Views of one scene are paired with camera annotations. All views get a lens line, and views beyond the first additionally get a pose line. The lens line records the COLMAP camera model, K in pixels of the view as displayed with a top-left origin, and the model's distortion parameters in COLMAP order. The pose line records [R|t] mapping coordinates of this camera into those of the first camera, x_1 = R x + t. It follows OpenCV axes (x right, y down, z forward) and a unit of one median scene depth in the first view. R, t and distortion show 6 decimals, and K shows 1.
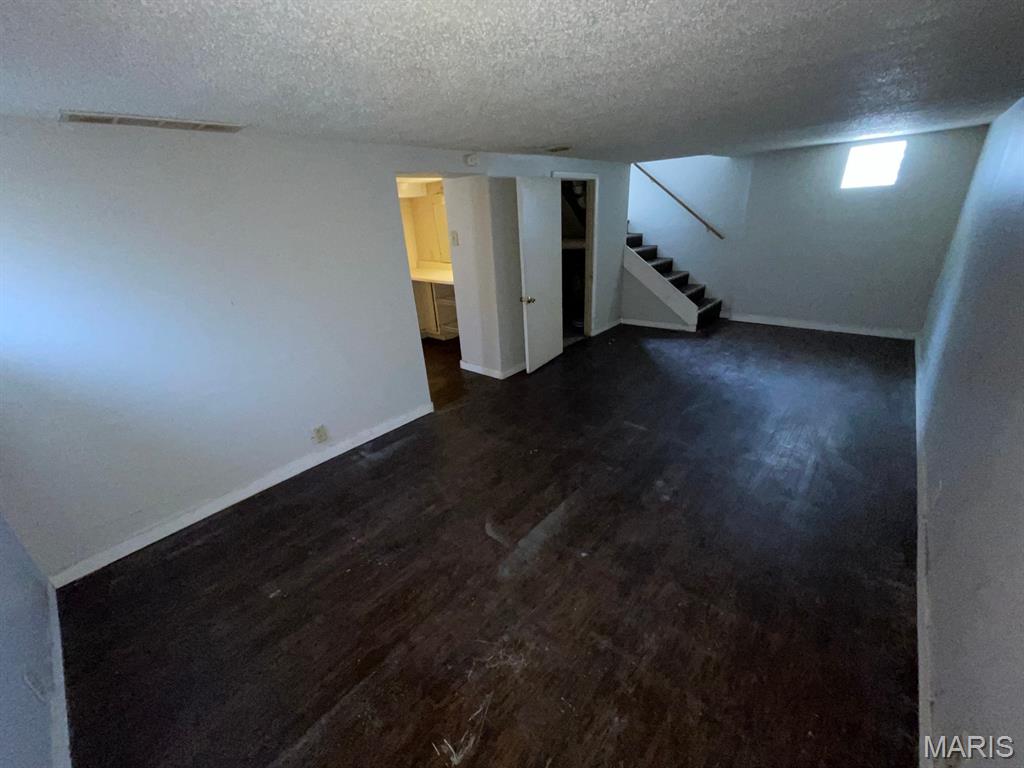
lens RADIAL K [[410.7, 0, 510.0], [0, 410.7, 389.3], [0, 0, 1]] dist [-0.001215, 0.000253]
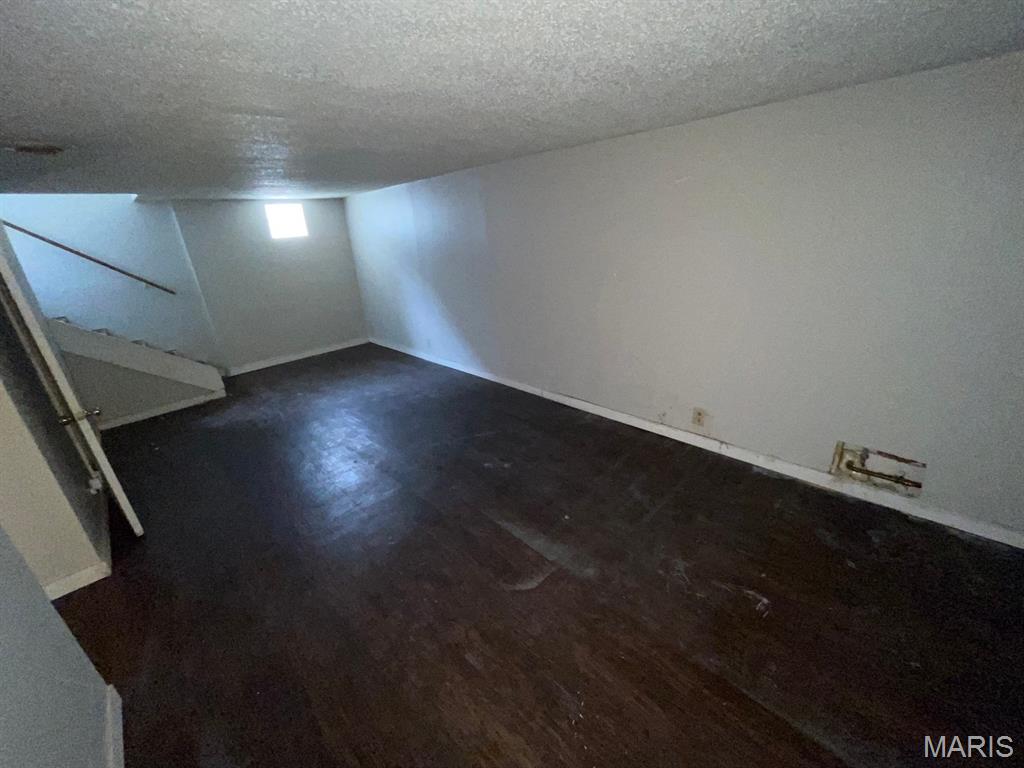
lens RADIAL K [[410.7, 0, 510.0], [0, 410.7, 389.3], [0, 0, 1]] dist [-0.001215, 0.000253]
pose [[0.082389, -0.320357, 0.943707, -0.431551], [0.449972, 0.856870, 0.251595, -0.142692], [-0.889234, 0.403913, 0.214748, 0.403257]]
